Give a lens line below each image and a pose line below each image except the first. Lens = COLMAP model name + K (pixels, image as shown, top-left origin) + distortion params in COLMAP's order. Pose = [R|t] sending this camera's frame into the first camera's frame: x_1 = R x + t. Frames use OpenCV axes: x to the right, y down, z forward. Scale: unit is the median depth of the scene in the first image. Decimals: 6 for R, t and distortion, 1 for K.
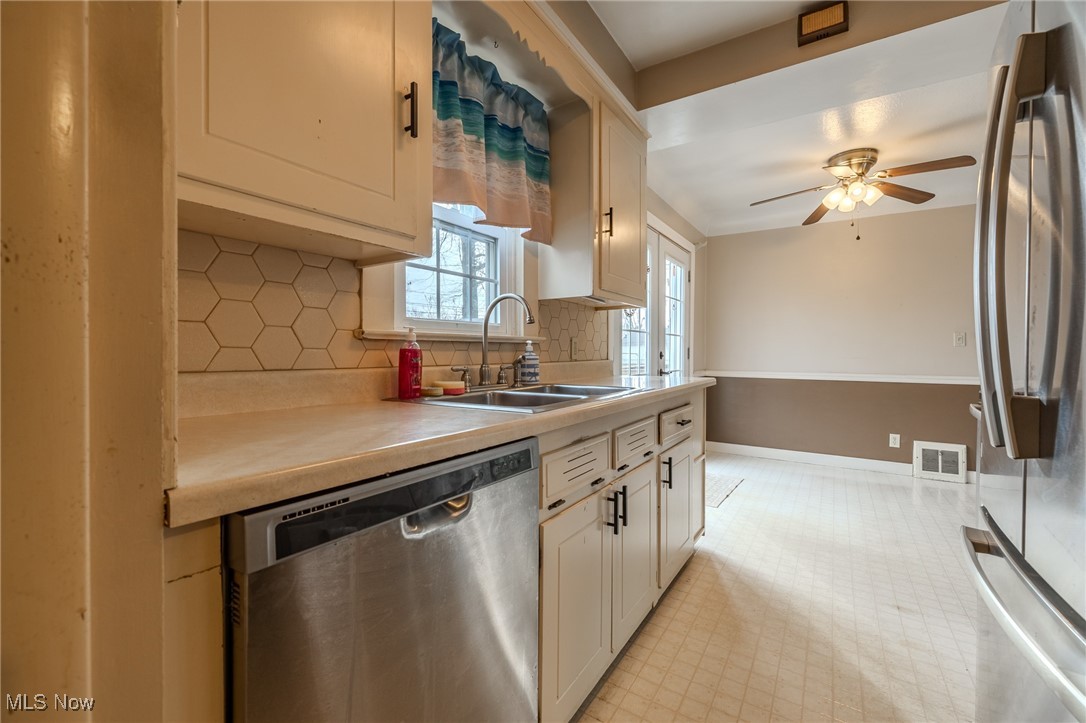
lens RADIAL K [[453.8, 0, 543.4], [0, 453.8, 356.2], [0, 0, 1]] dist [0.000694, 0.000478]
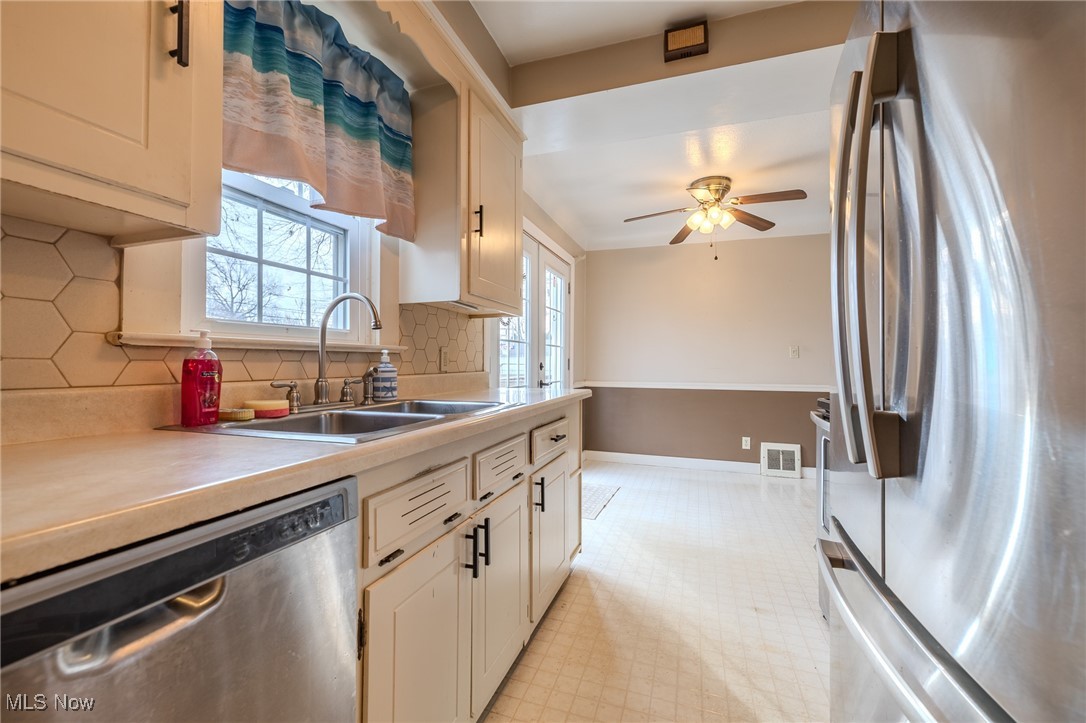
lens RADIAL K [[453.8, 0, 543.4], [0, 453.8, 356.2], [0, 0, 1]] dist [0.000694, 0.000478]
pose [[0.969995, 0.004020, 0.243092, 0.055327], [0.001717, 0.999725, -0.023382, -0.001913], [-0.243119, 0.023097, 0.969721, 0.098913]]
